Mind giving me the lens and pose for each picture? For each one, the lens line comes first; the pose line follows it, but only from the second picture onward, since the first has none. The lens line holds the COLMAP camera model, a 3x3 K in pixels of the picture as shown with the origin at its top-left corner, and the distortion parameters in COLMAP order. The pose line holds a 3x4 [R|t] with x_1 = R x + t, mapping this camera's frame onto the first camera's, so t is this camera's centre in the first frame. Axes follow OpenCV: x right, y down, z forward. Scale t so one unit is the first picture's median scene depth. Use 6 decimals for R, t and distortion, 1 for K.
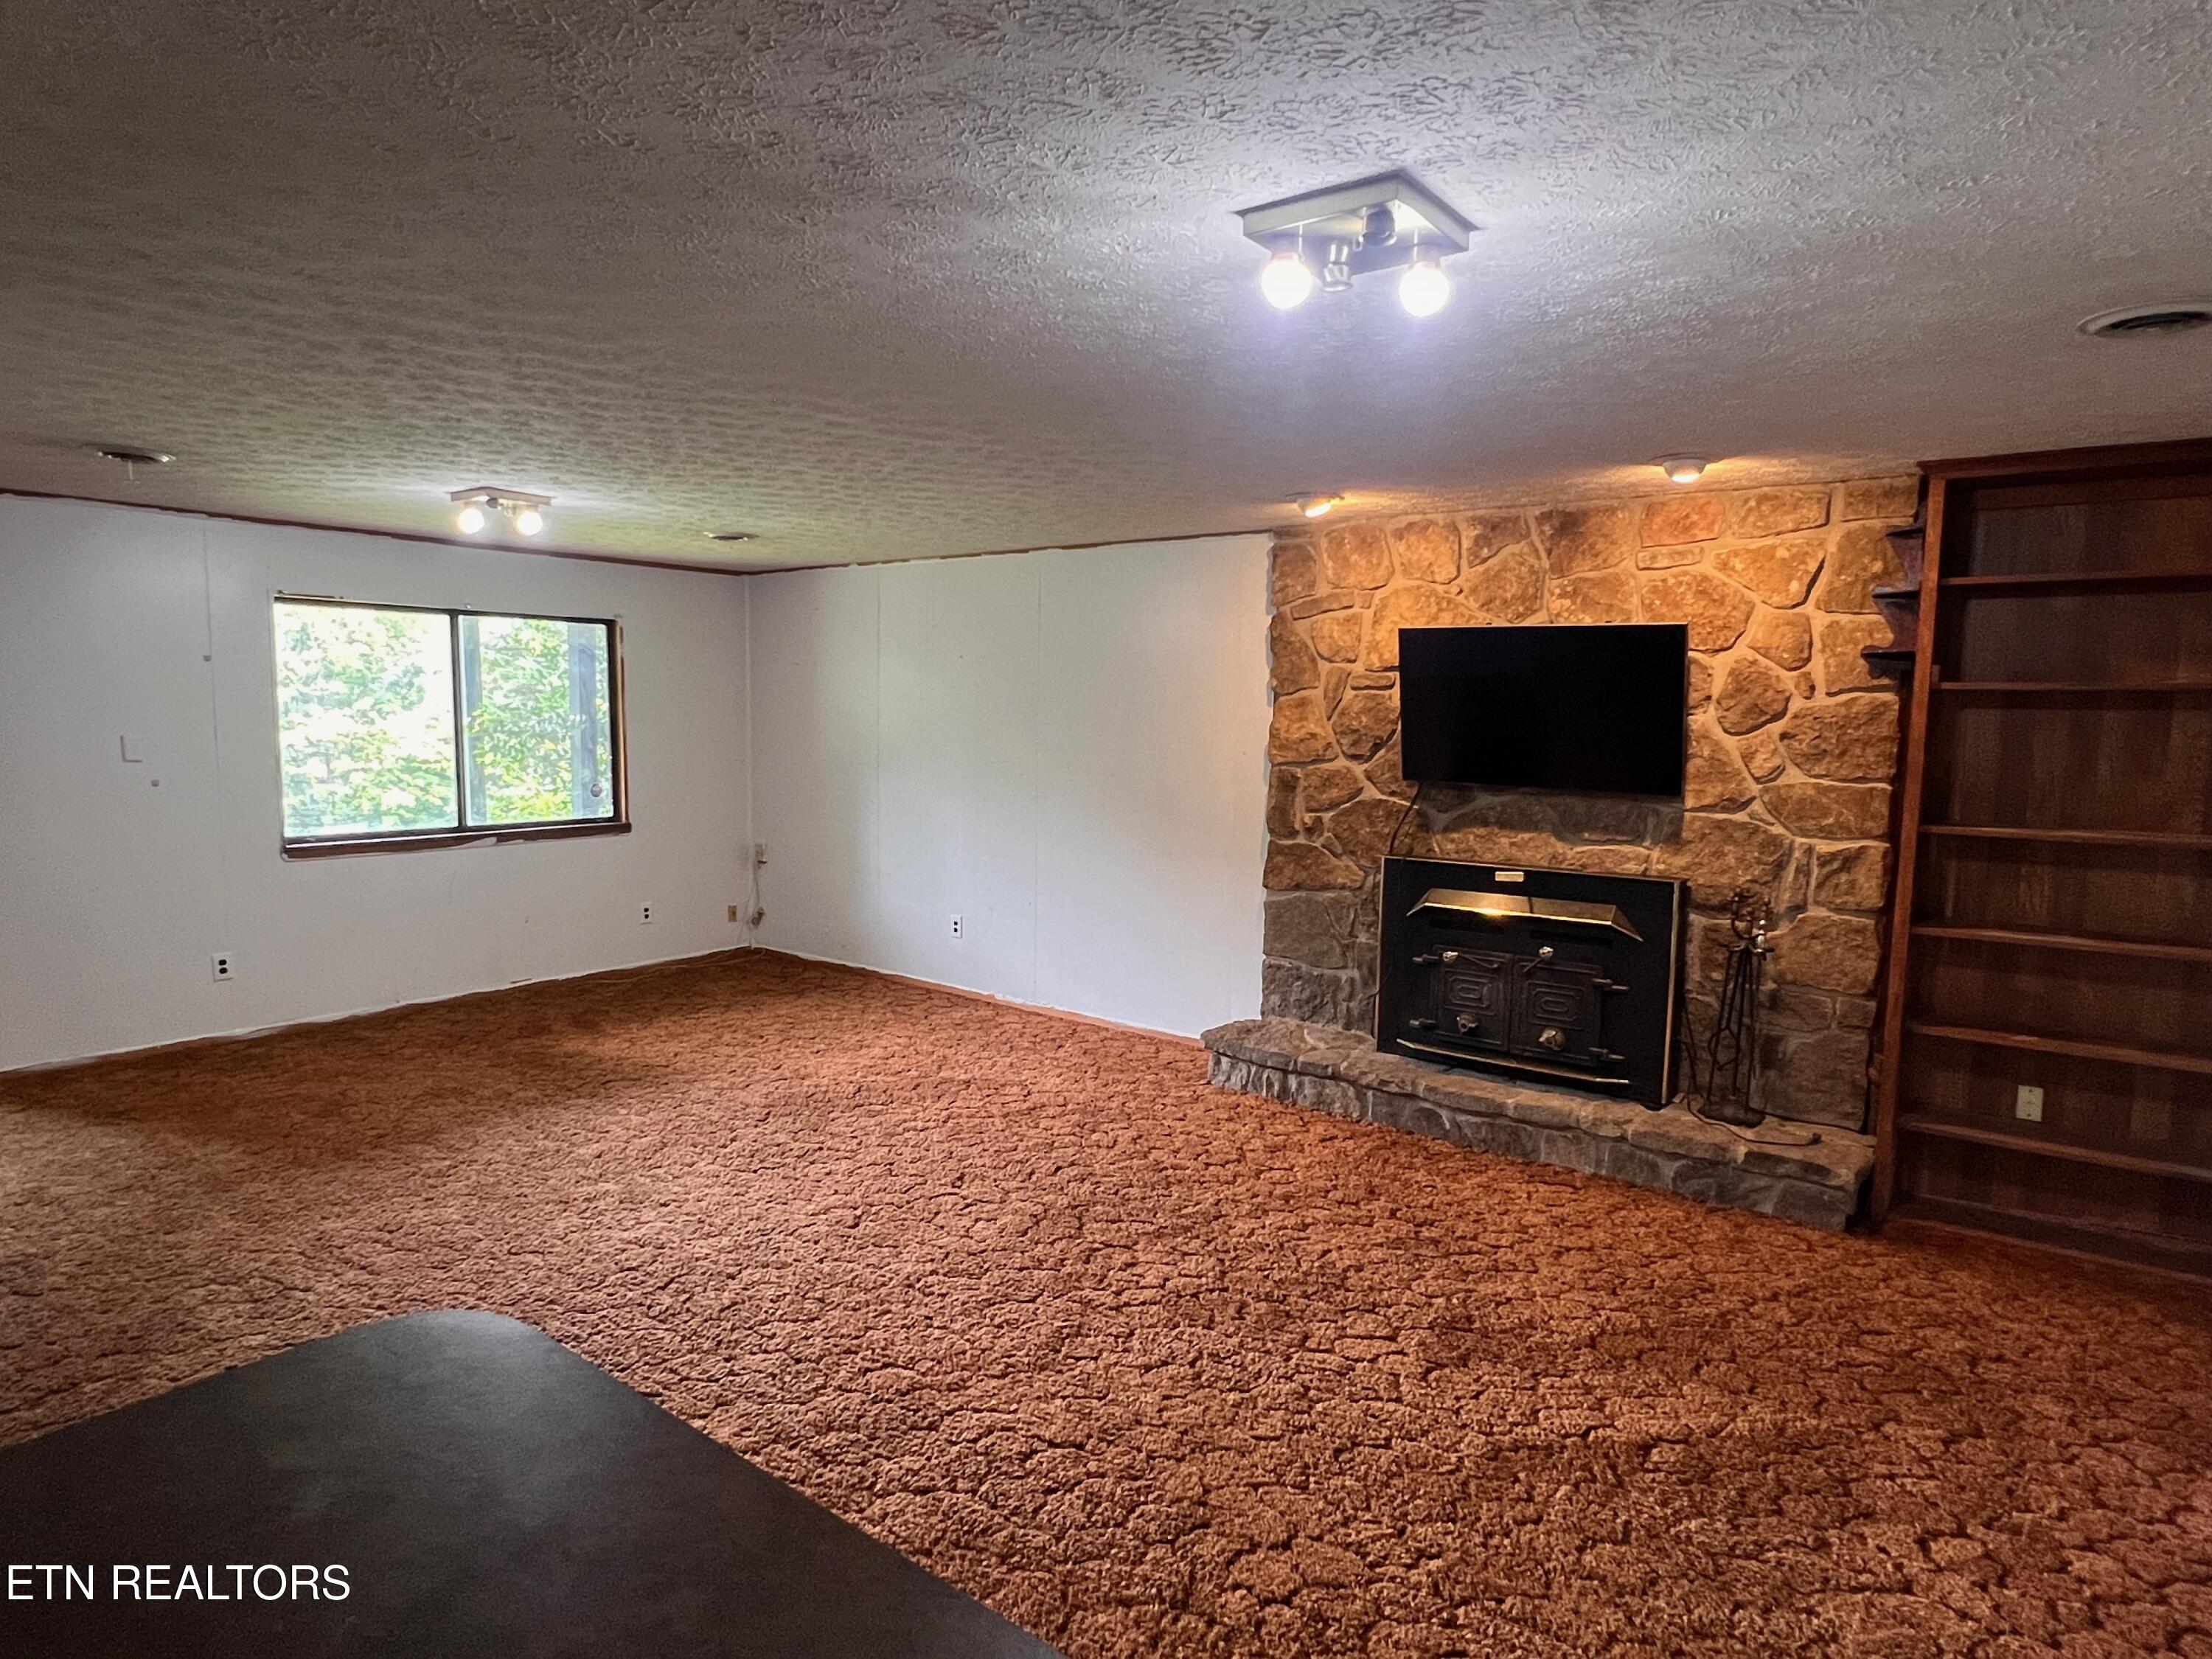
lens RADIAL K [[1260.4, 0, 1102.9], [0, 1260.4, 833.7], [0, 0, 1]] dist [-0.008936, -0.000713]
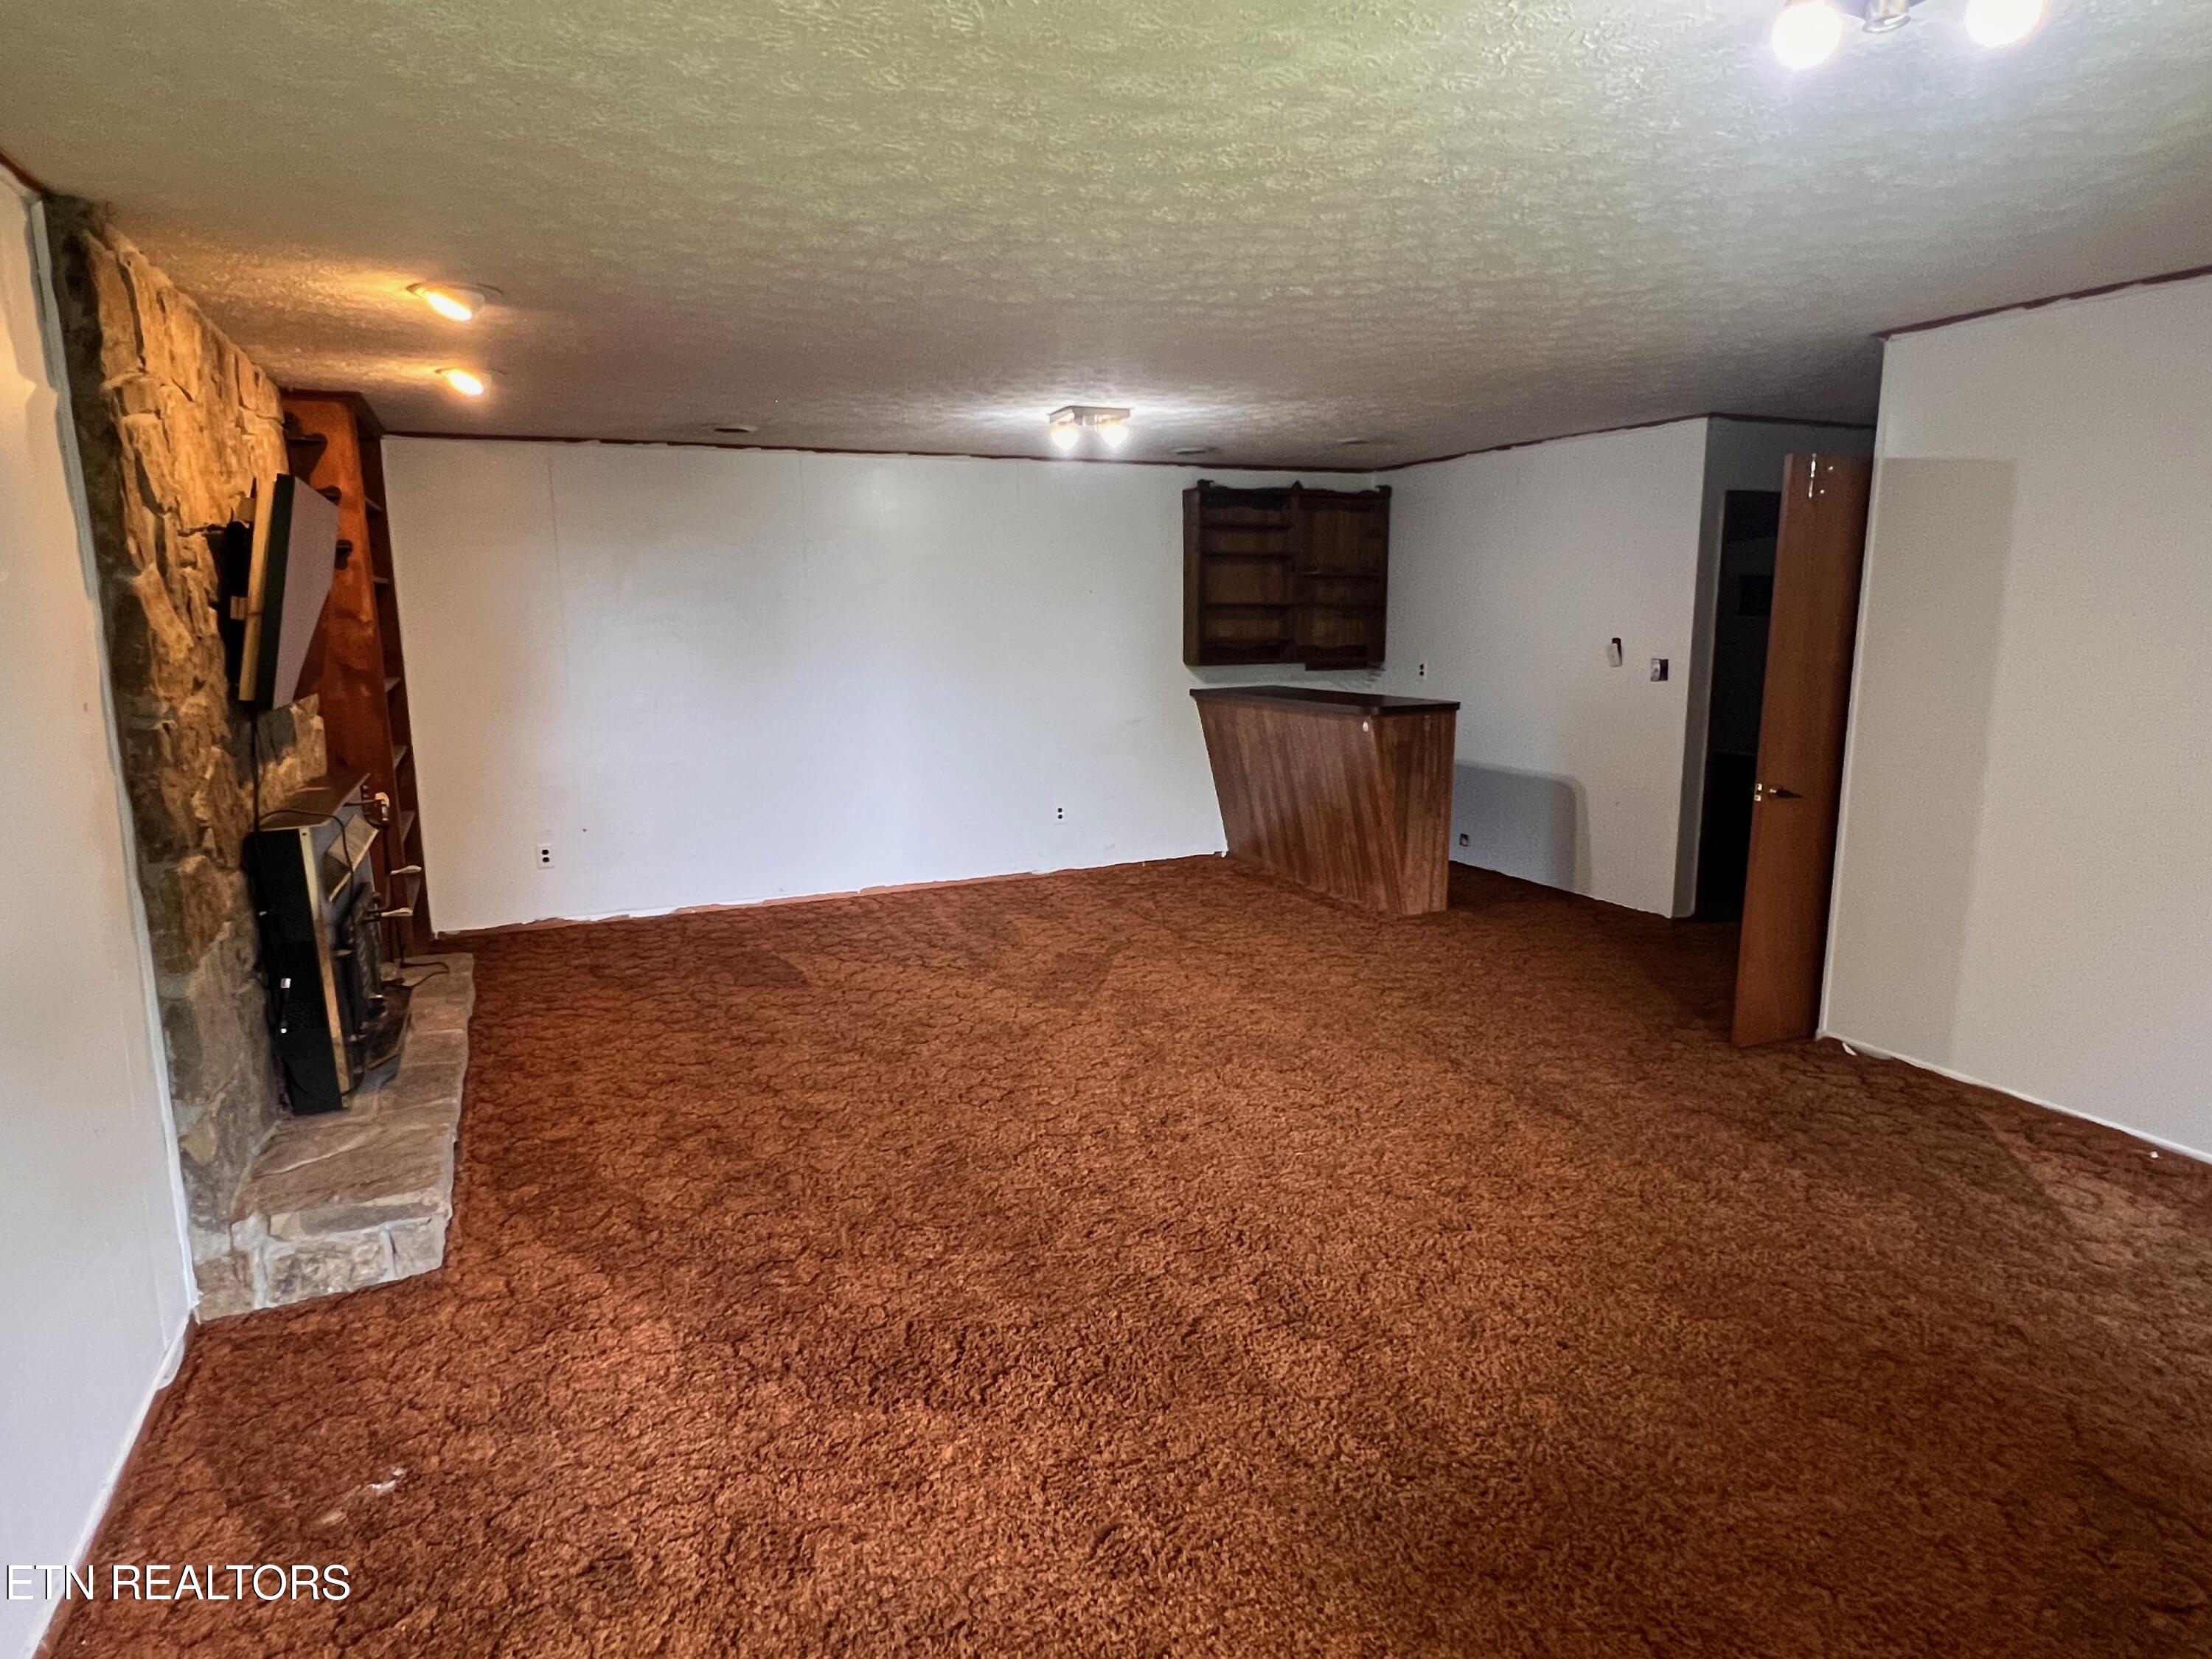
lens RADIAL K [[1260.4, 0, 1104.9], [0, 1260.4, 831.2], [0, 0, 1]] dist [-0.008936, -0.000713]
pose [[-0.883199, -0.092354, 0.459816, -0.449349], [0.038983, 0.962571, 0.268211, -0.139655], [-0.467376, 0.254809, -0.846541, 1.360693]]
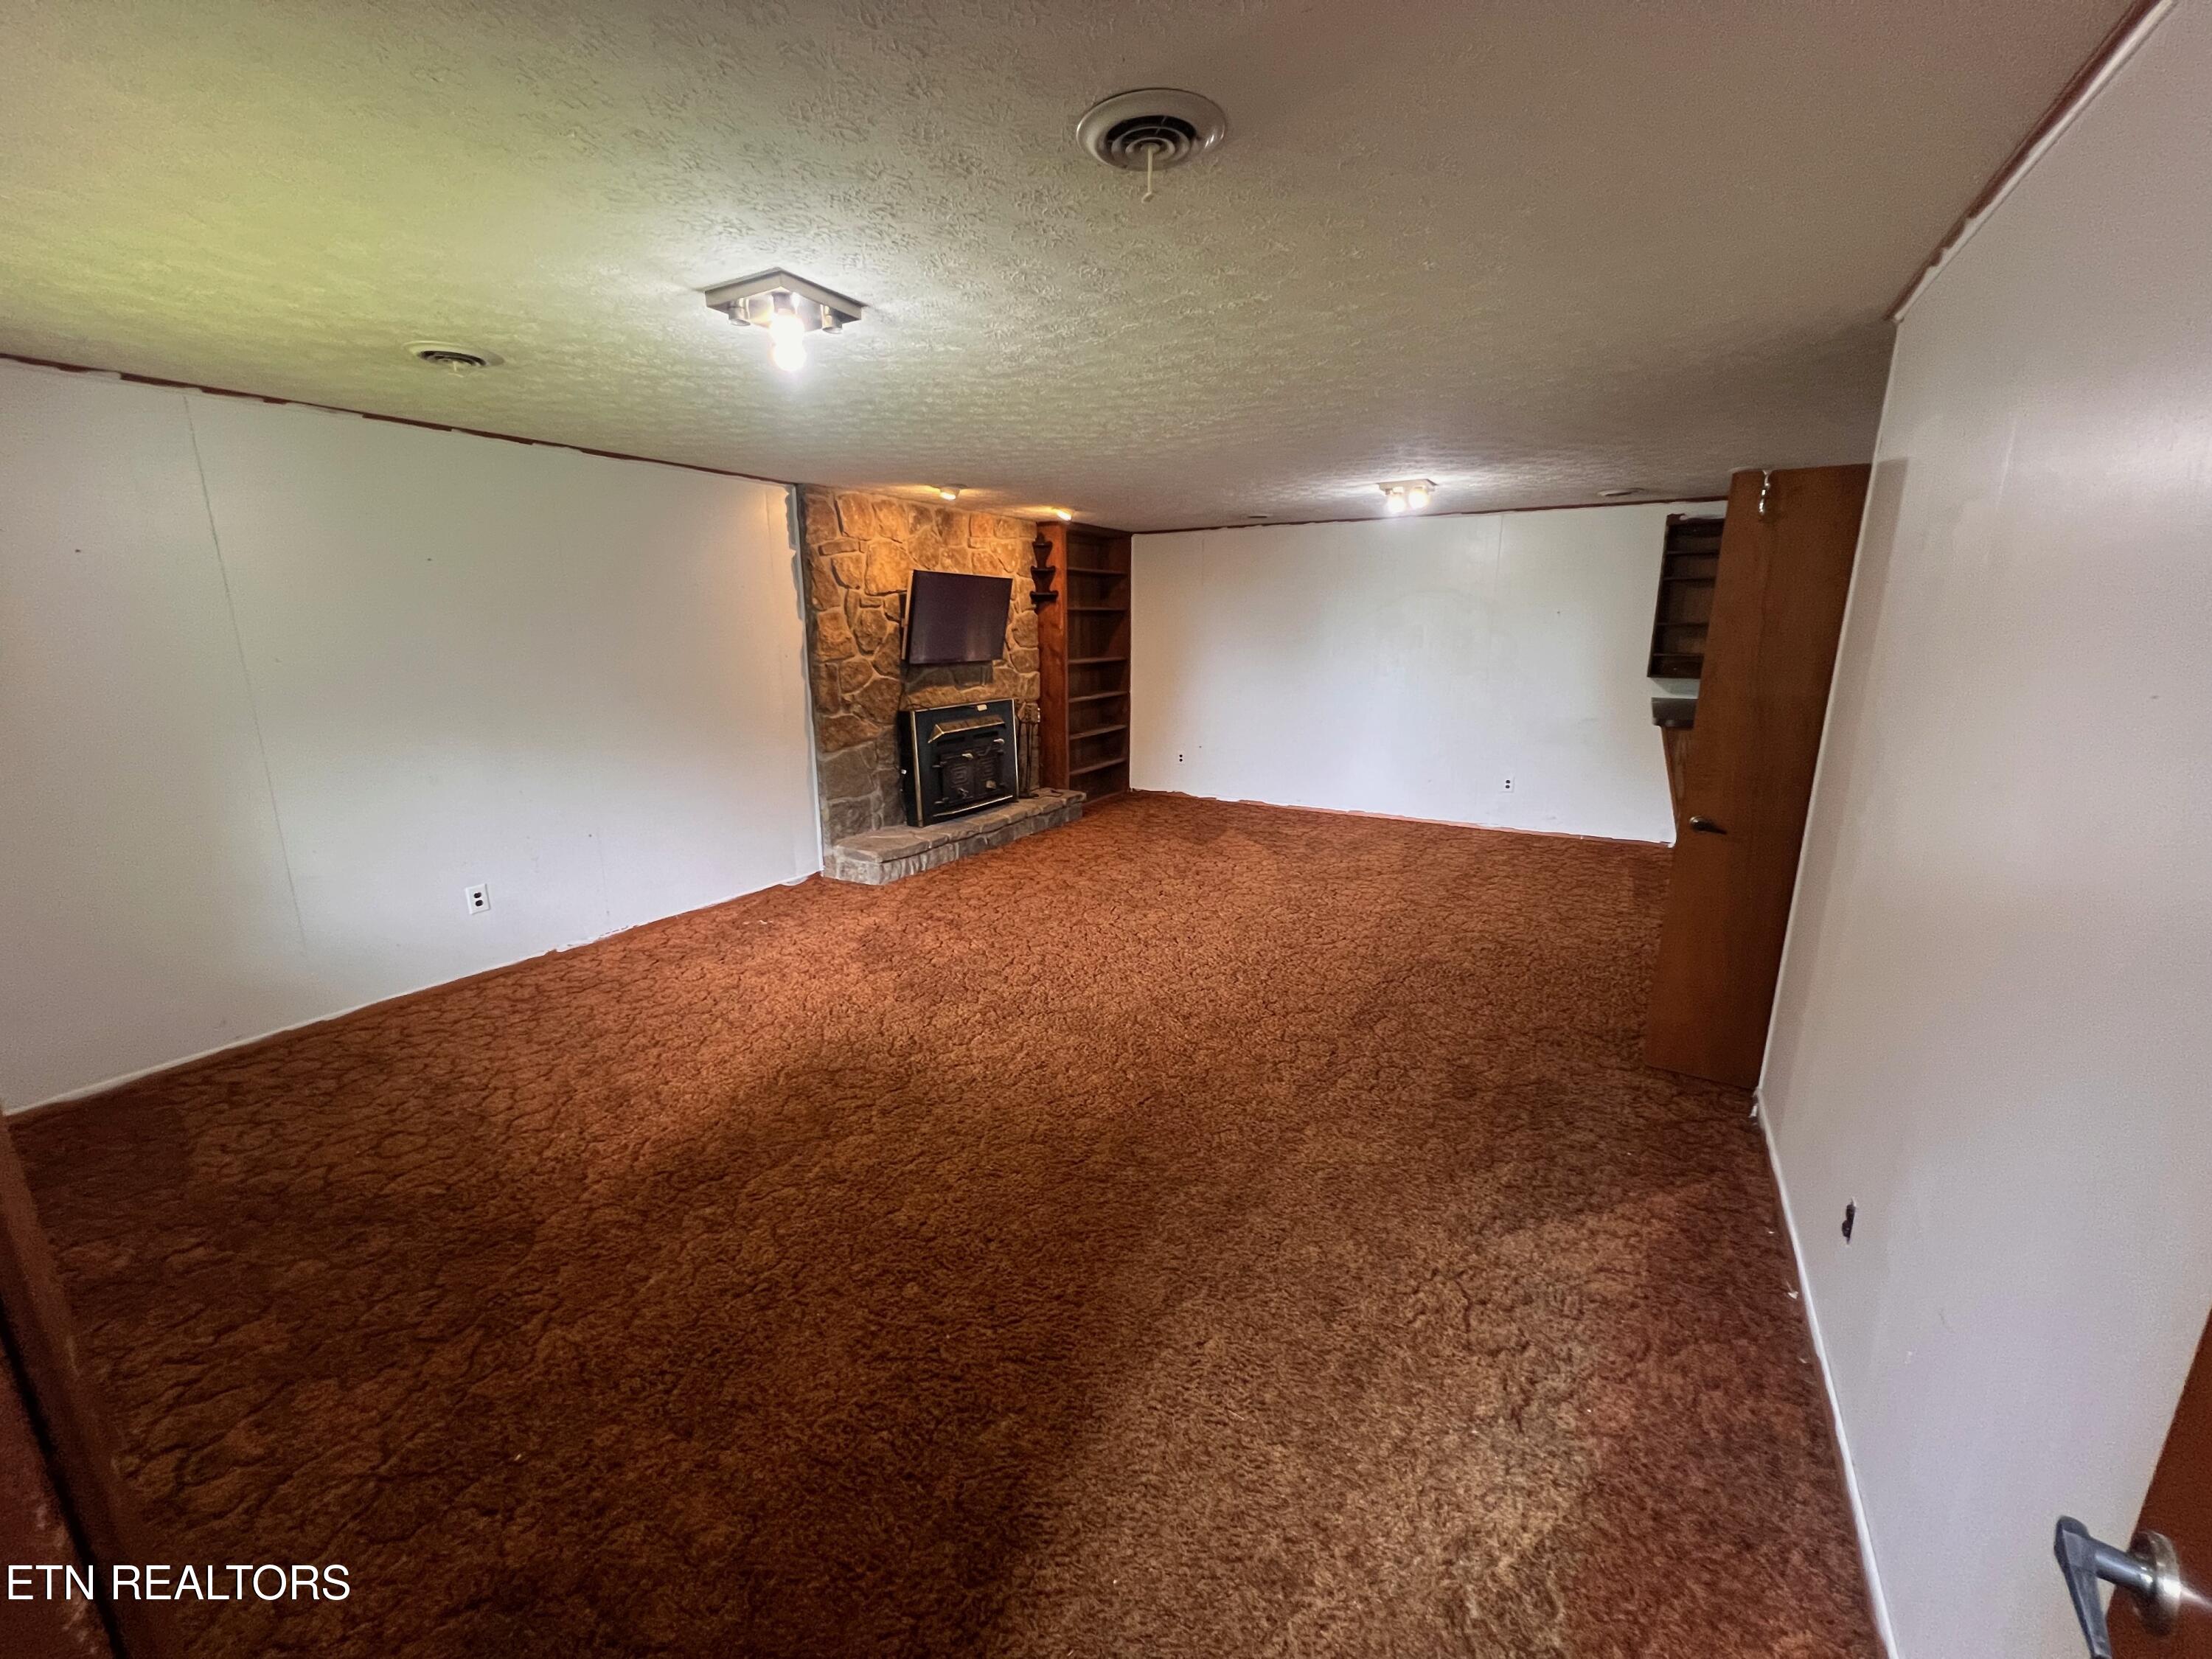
lens RADIAL K [[884.3, 0, 1111.4], [0, 884.3, 826.0], [0, 0, 1]] dist [0.000676, 0.000112]
pose [[-0.129214, -0.239863, 0.962169, -0.964543], [0.094577, 0.962899, 0.252747, -0.105678], [-0.987096, 0.123658, -0.101735, 0.880279]]
